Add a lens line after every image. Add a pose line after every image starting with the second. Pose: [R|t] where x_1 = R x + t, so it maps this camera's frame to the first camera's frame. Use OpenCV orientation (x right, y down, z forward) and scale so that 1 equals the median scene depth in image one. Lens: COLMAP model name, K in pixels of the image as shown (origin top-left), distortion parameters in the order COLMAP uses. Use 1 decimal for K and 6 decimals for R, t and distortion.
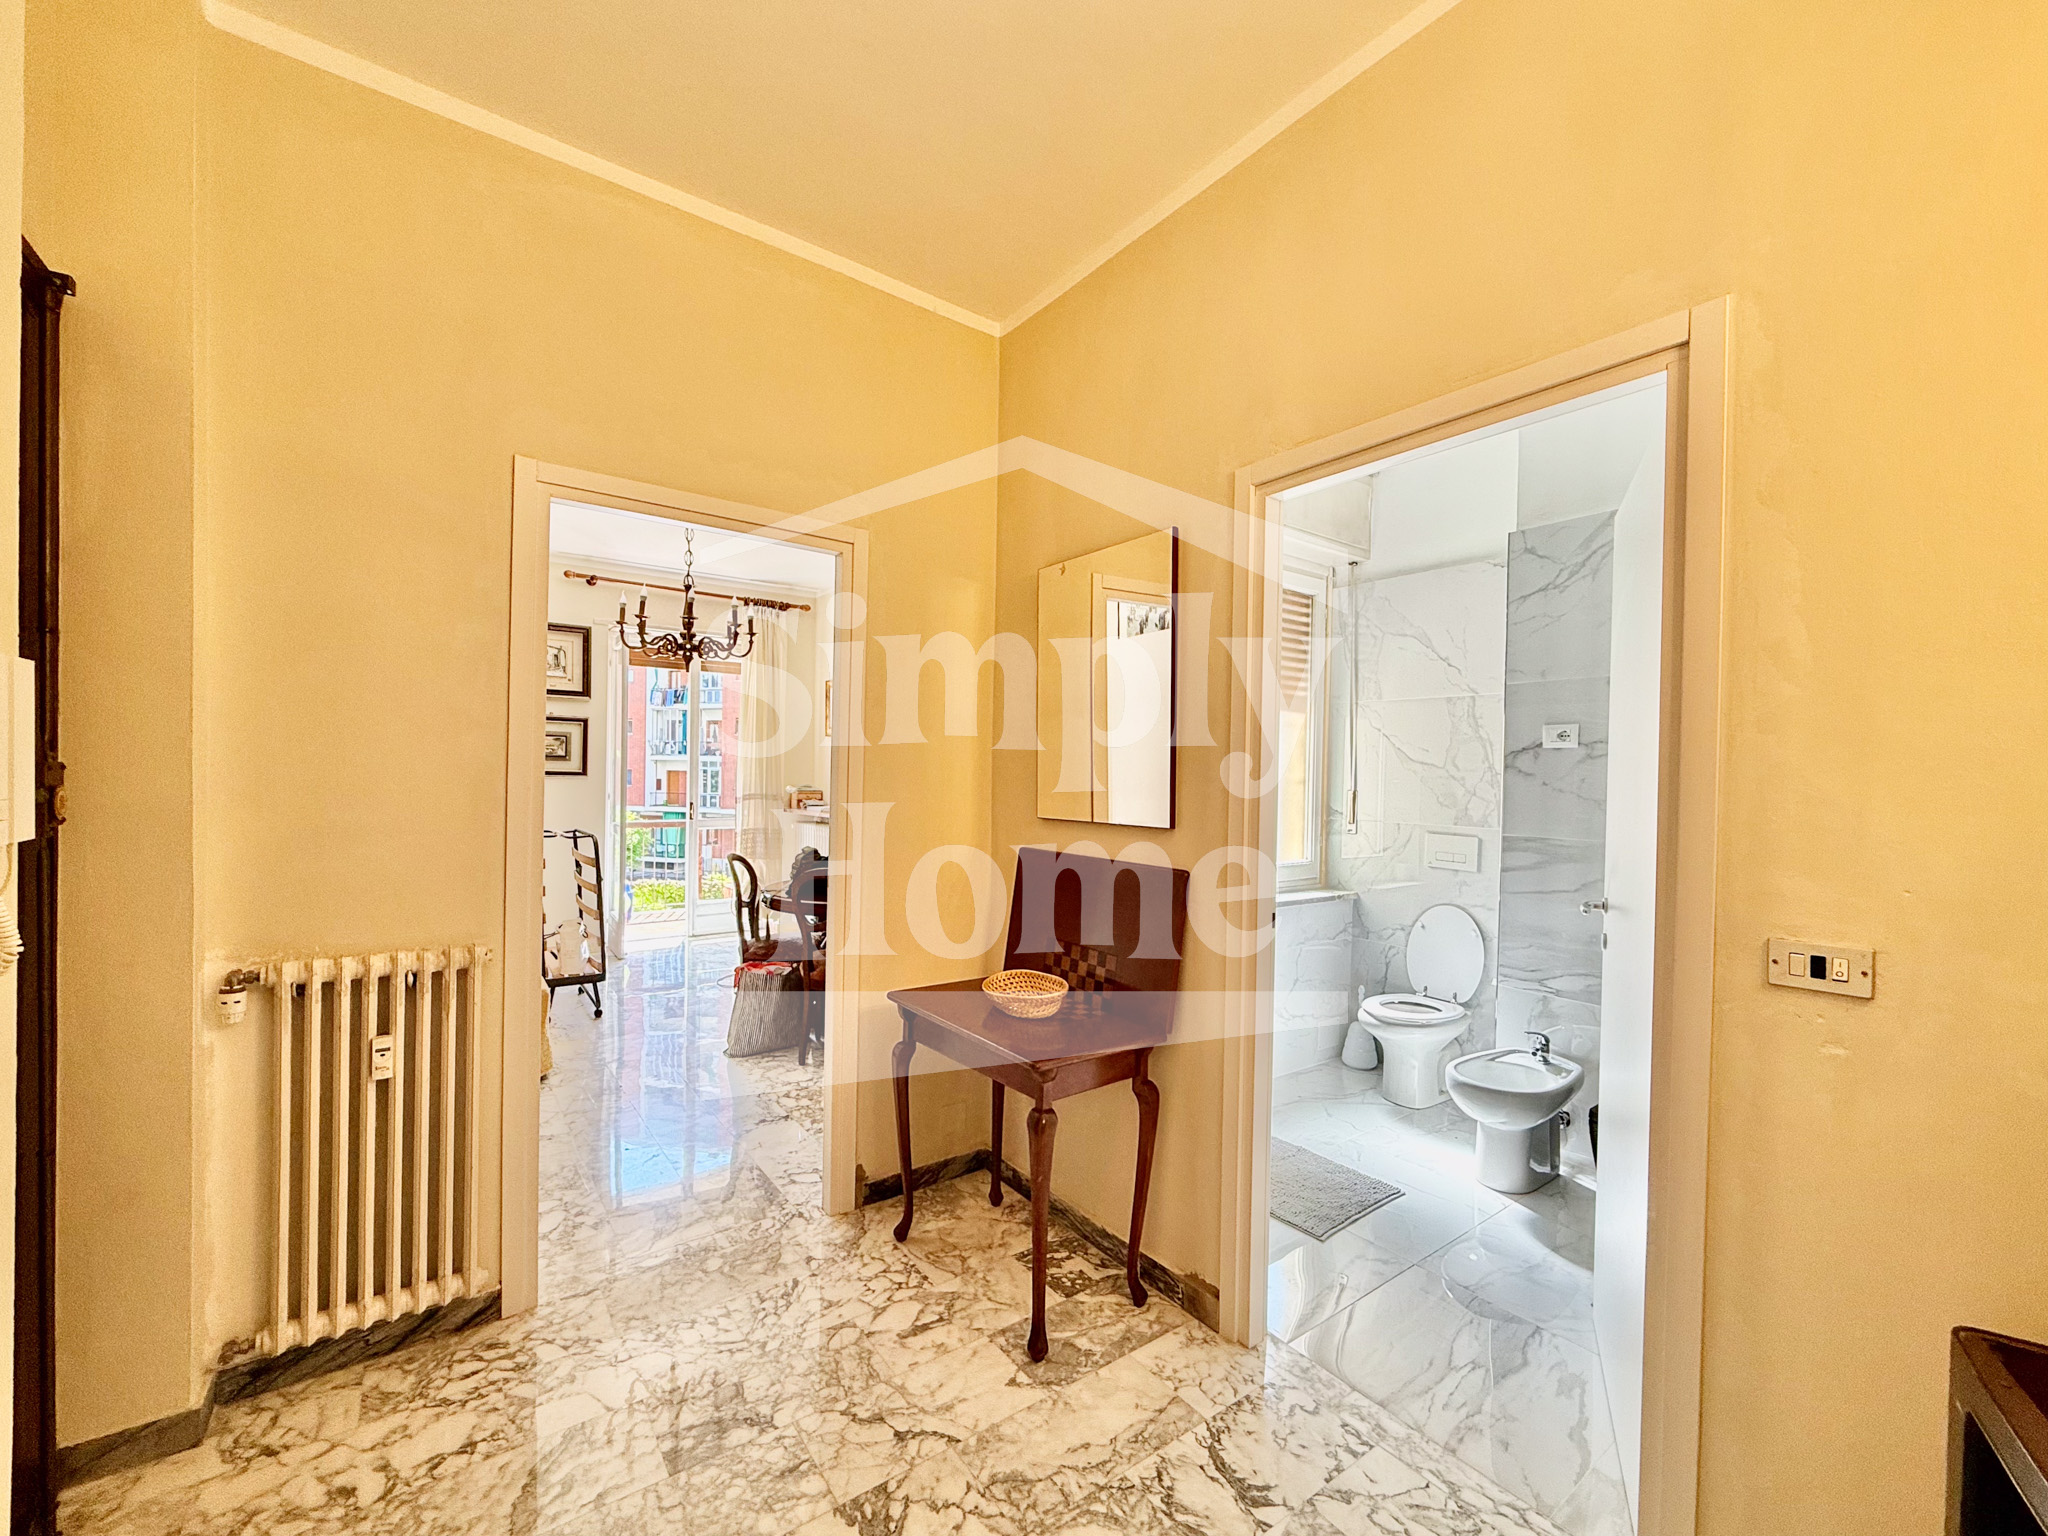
lens RADIAL K [[833.0, 0, 1030.8], [0, 833.0, 783.9], [0, 0, 1]] dist [-0.003880, -0.000103]
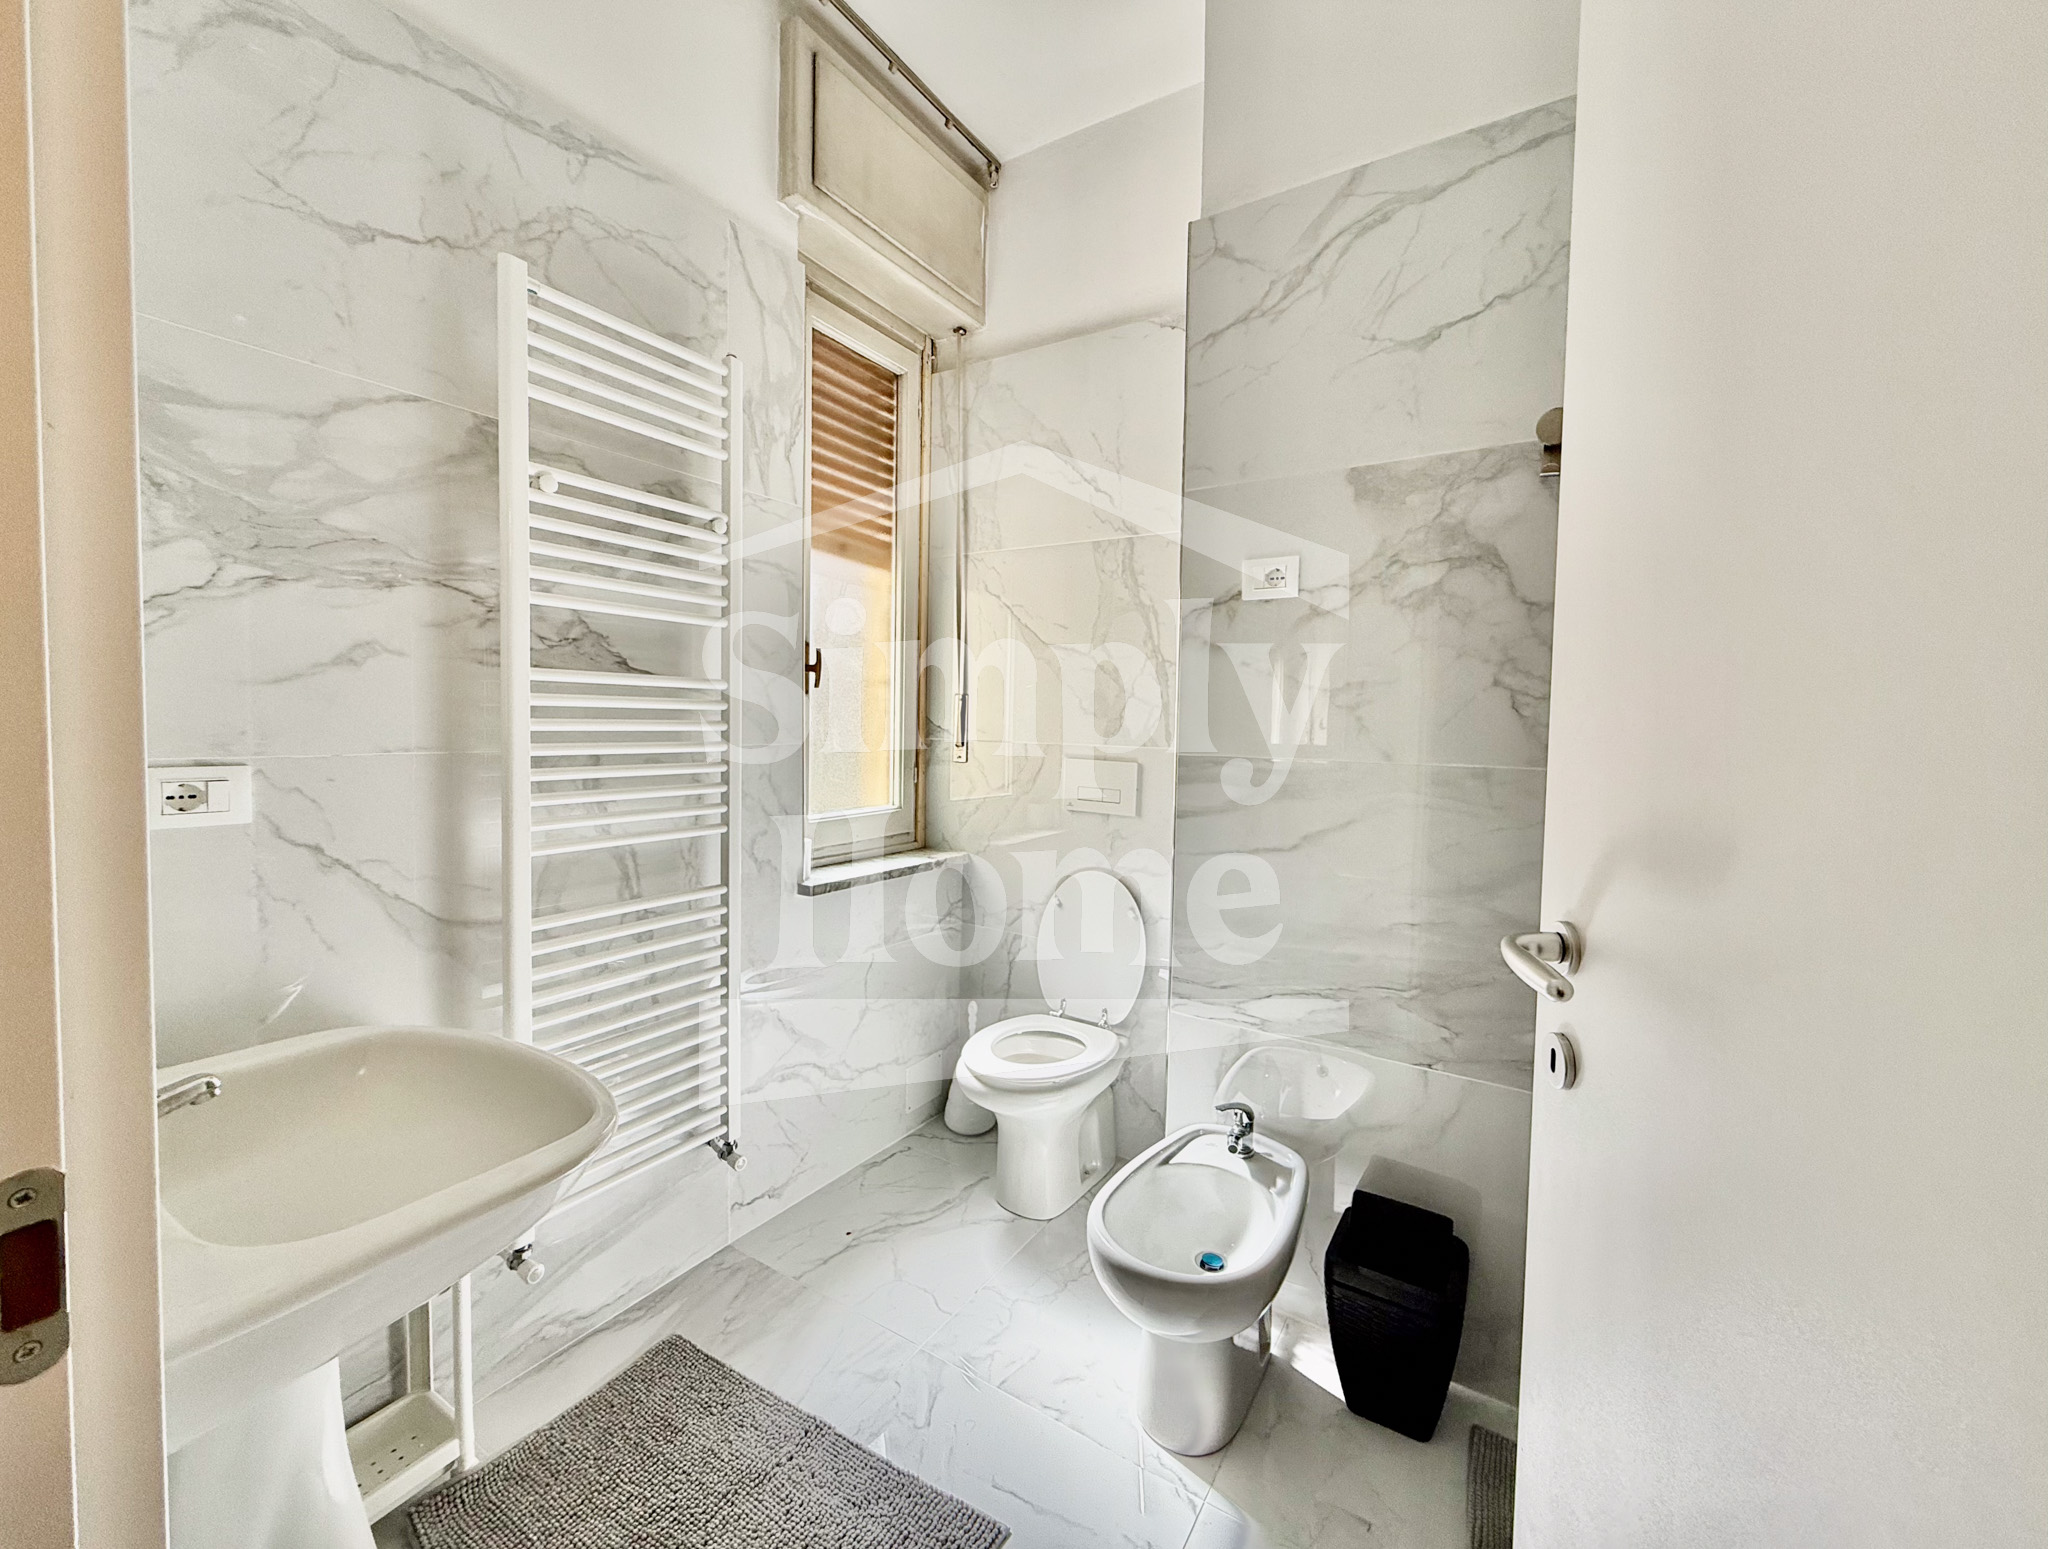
lens RADIAL K [[828.1, 0, 1021.9], [0, 828.1, 764.9], [0, 0, 1]] dist [0.001100, 0.000038]
pose [[0.934116, -0.024477, 0.356130, 0.228220], [0.006526, 0.998651, 0.051521, 0.033016], [-0.356910, -0.045802, 0.933015, 0.439038]]
